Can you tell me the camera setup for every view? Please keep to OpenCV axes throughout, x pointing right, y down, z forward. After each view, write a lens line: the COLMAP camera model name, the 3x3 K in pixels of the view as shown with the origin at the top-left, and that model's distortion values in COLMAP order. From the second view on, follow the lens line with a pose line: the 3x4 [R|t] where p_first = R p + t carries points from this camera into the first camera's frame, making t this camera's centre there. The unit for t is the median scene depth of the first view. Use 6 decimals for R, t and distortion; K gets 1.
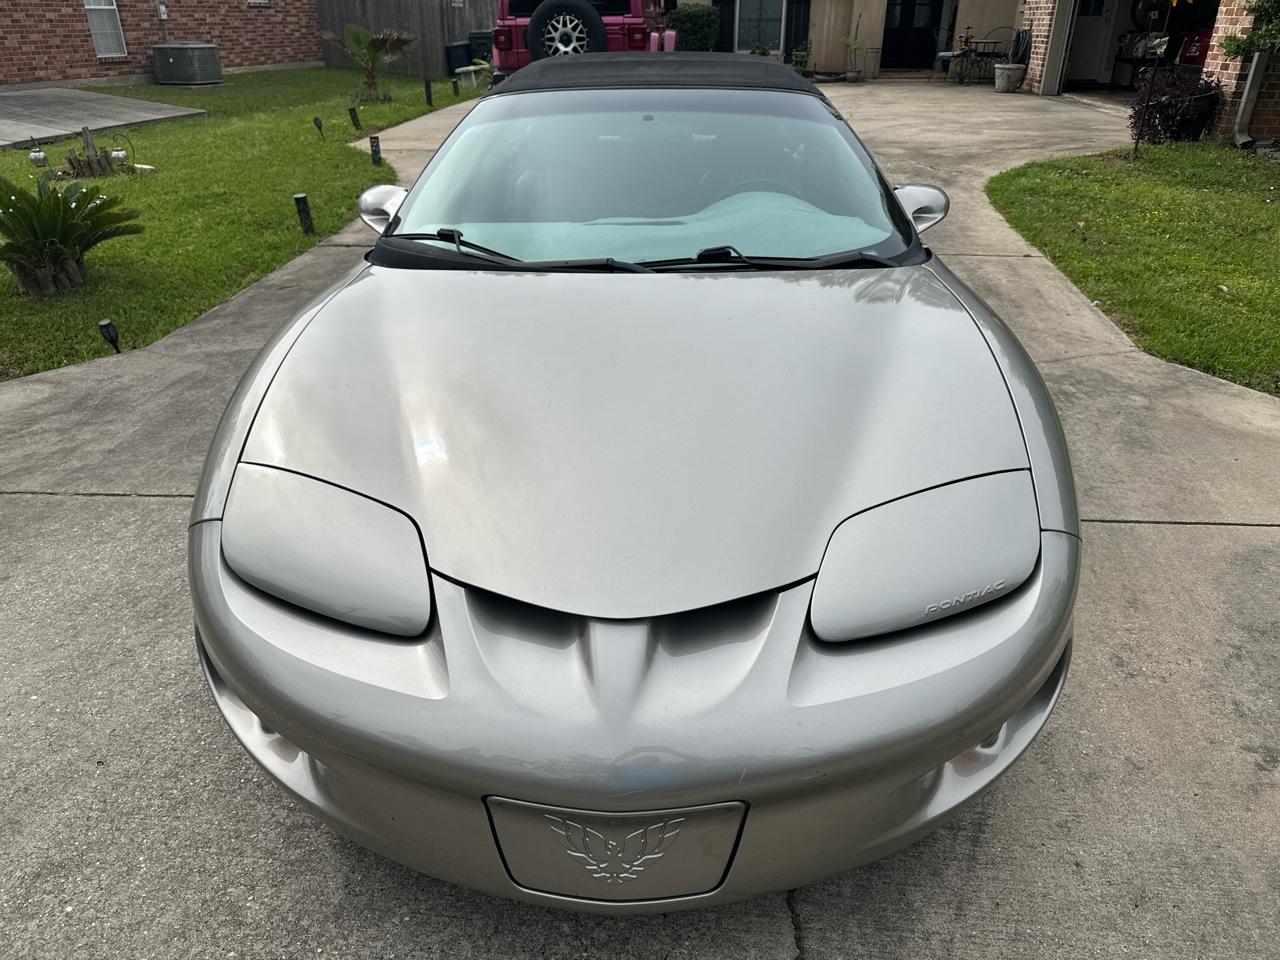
lens RADIAL K [[908.1, 0, 649.1], [0, 908.1, 482.2], [0, 0, 1]] dist [0.005597, -0.003807]
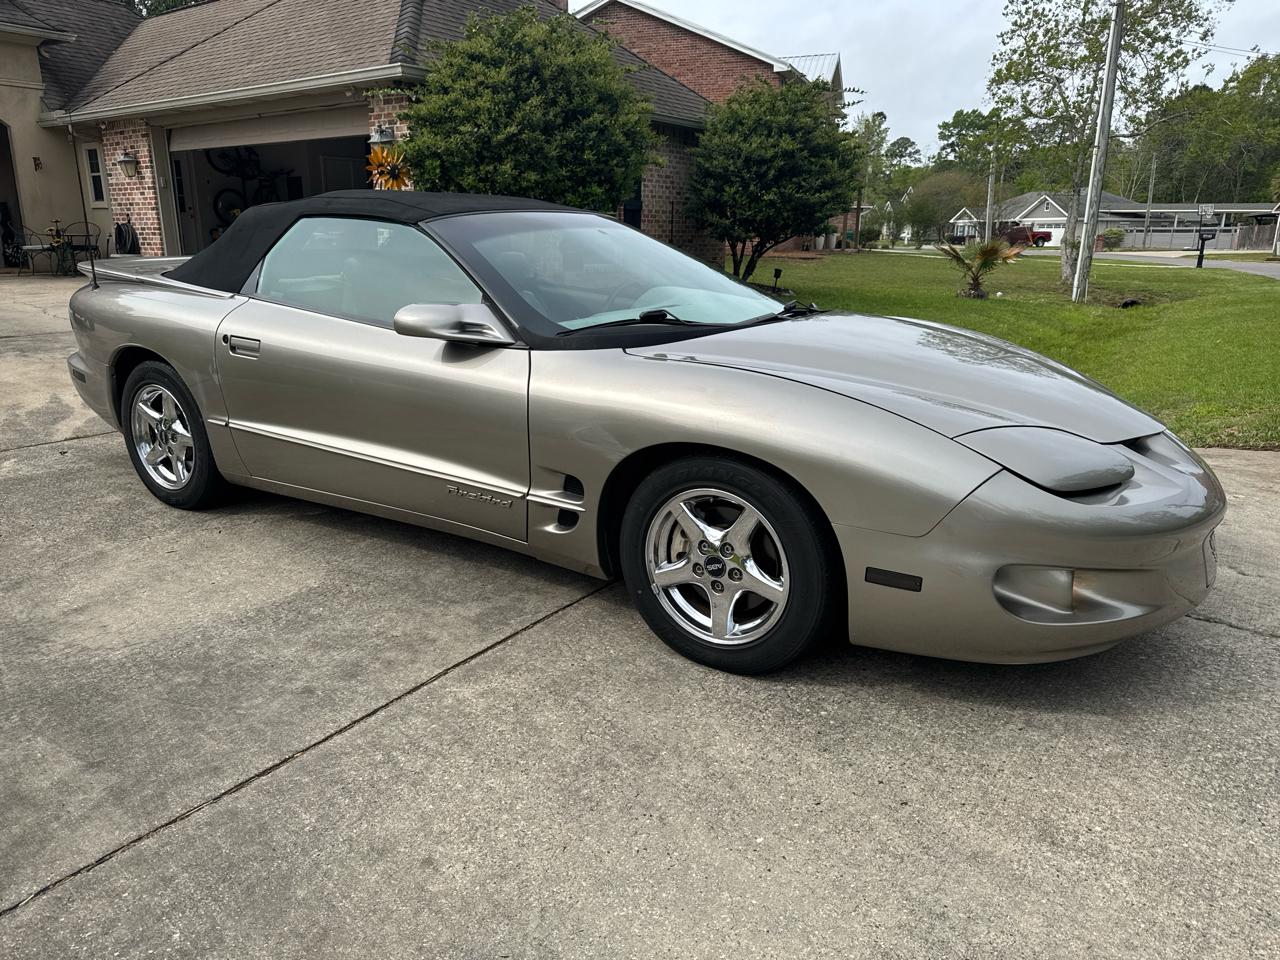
lens RADIAL K [[895.9, 0, 642.5], [0, 895.9, 476.9], [0, 0, 1]] dist [0.069942, -0.095388]
pose [[0.507145, -0.218728, 0.833644, -0.942242], [0.385798, 0.922554, 0.007357, -0.080458], [-0.770691, 0.317887, 0.552254, 0.365638]]
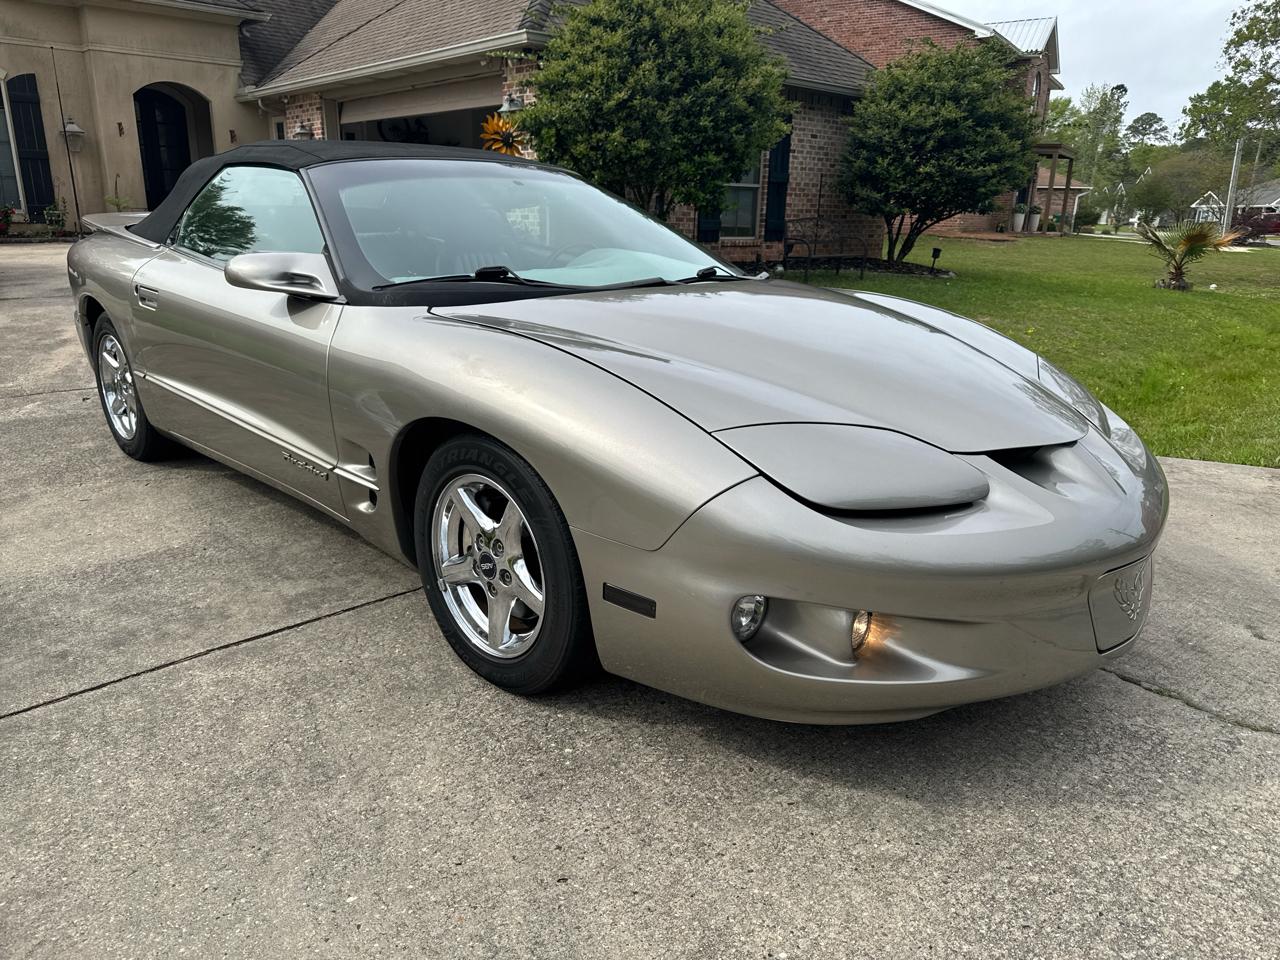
lens RADIAL K [[906.3, 0, 644.6], [0, 906.3, 482.2], [0, 0, 1]] dist [0.007803, -0.005167]
pose [[0.676523, -0.195238, 0.710069, -0.666942], [0.314521, 0.948454, -0.038878, 0.024614], [-0.665878, 0.249634, 0.703057, 0.206944]]
